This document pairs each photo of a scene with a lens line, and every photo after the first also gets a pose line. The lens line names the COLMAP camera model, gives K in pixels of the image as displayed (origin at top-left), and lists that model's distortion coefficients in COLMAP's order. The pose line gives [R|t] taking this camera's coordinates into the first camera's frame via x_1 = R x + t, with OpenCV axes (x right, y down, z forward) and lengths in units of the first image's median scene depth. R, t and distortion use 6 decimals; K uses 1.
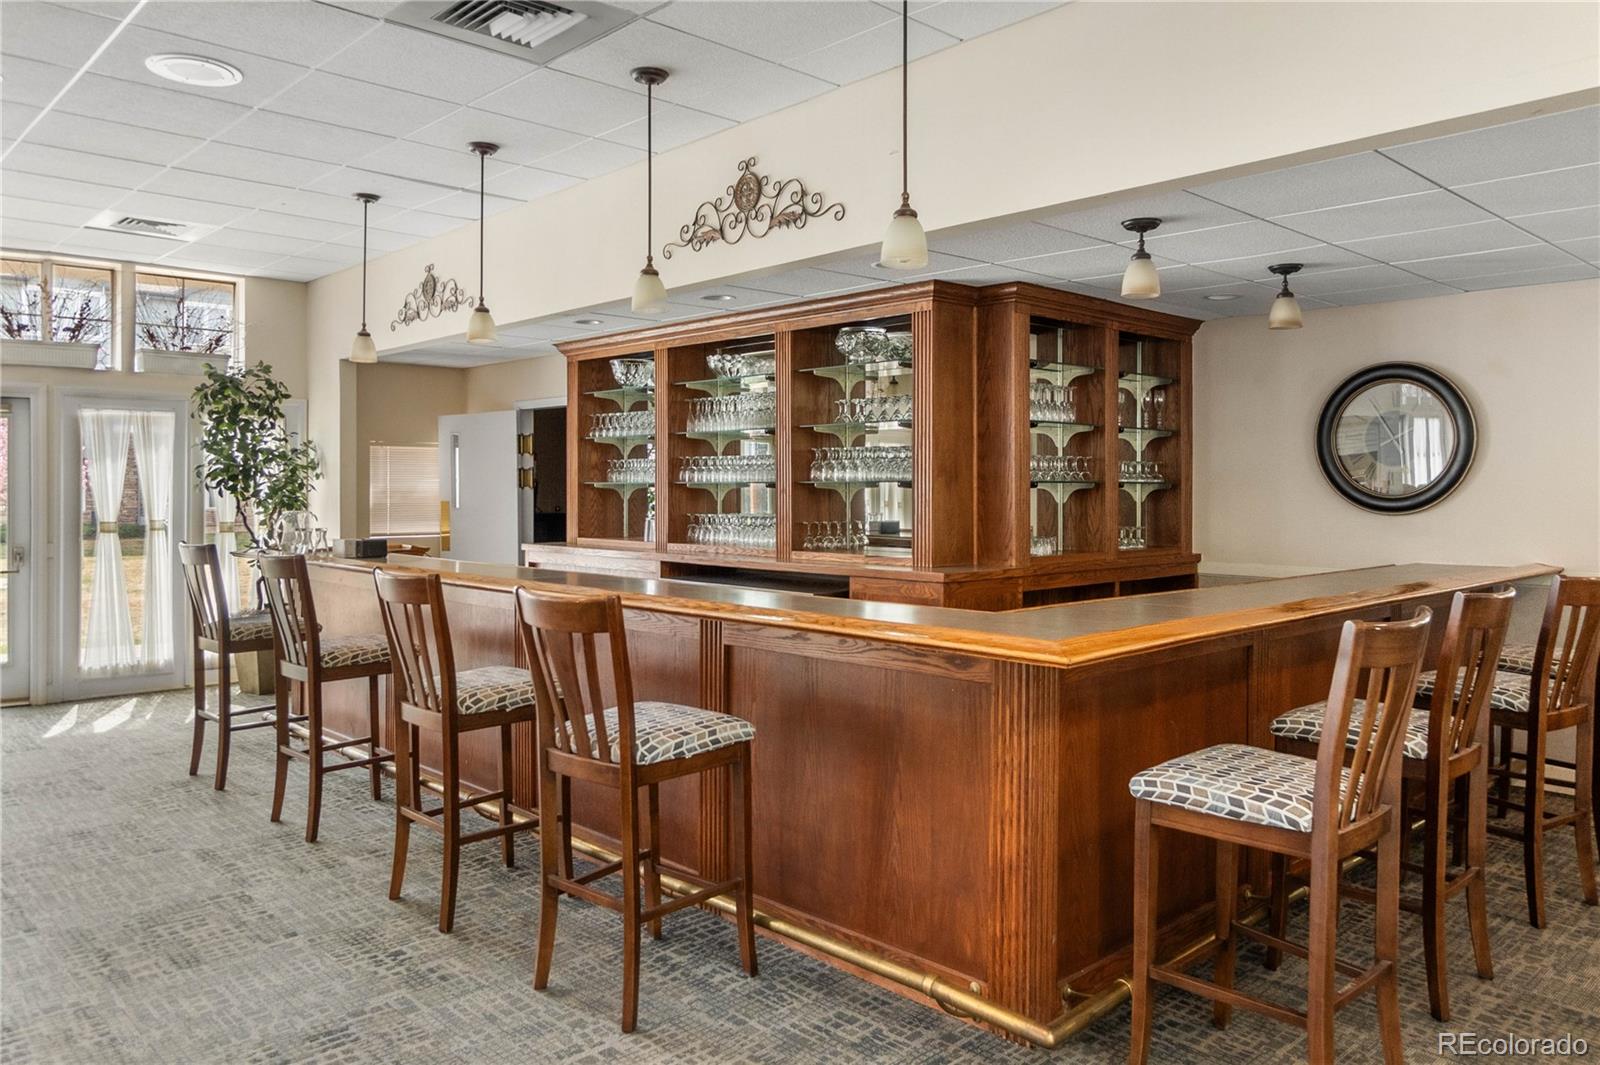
lens RADIAL K [[1150.8, 0, 794.6], [0, 1150.8, 488.3], [0, 0, 1]] dist [-0.005545, -0.000549]
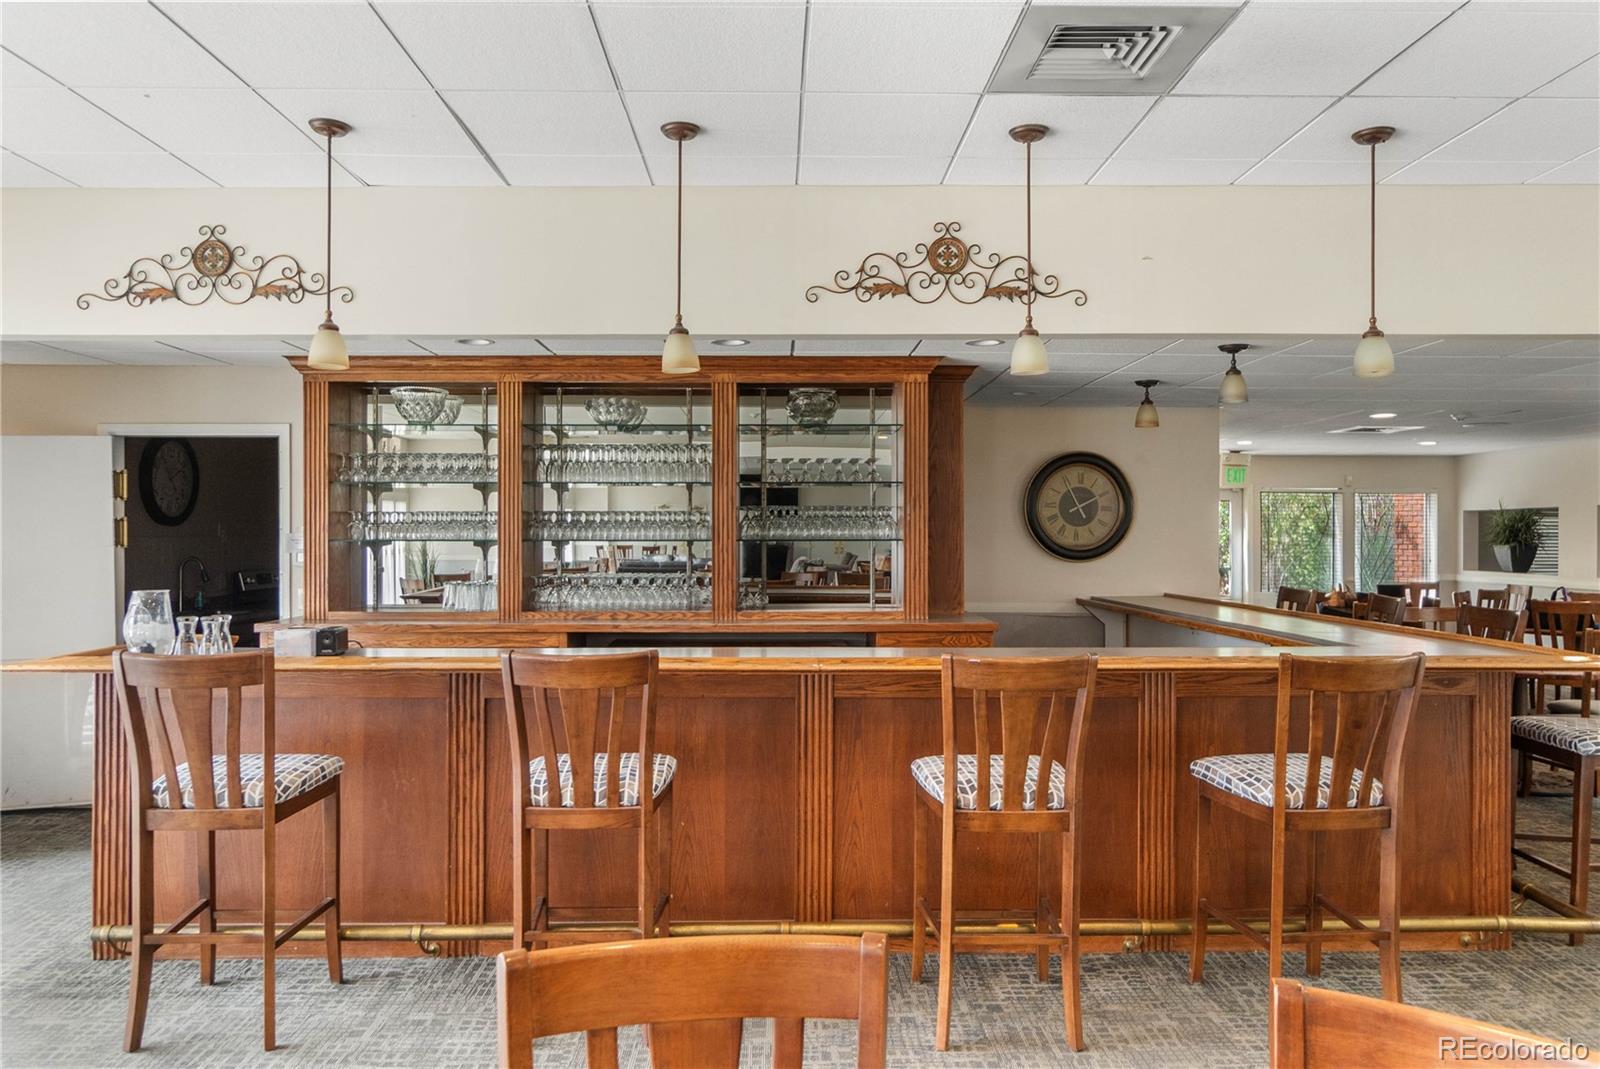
lens RADIAL K [[1076.1, 0, 797.2], [0, 1076.1, 537.9], [0, 0, 1]] dist [-0.005118, -0.000733]
pose [[0.678137, -0.004099, 0.734924, -0.833028], [0.001404, 0.999990, 0.004282, -0.014490], [-0.734934, -0.001873, 0.678136, 0.463512]]
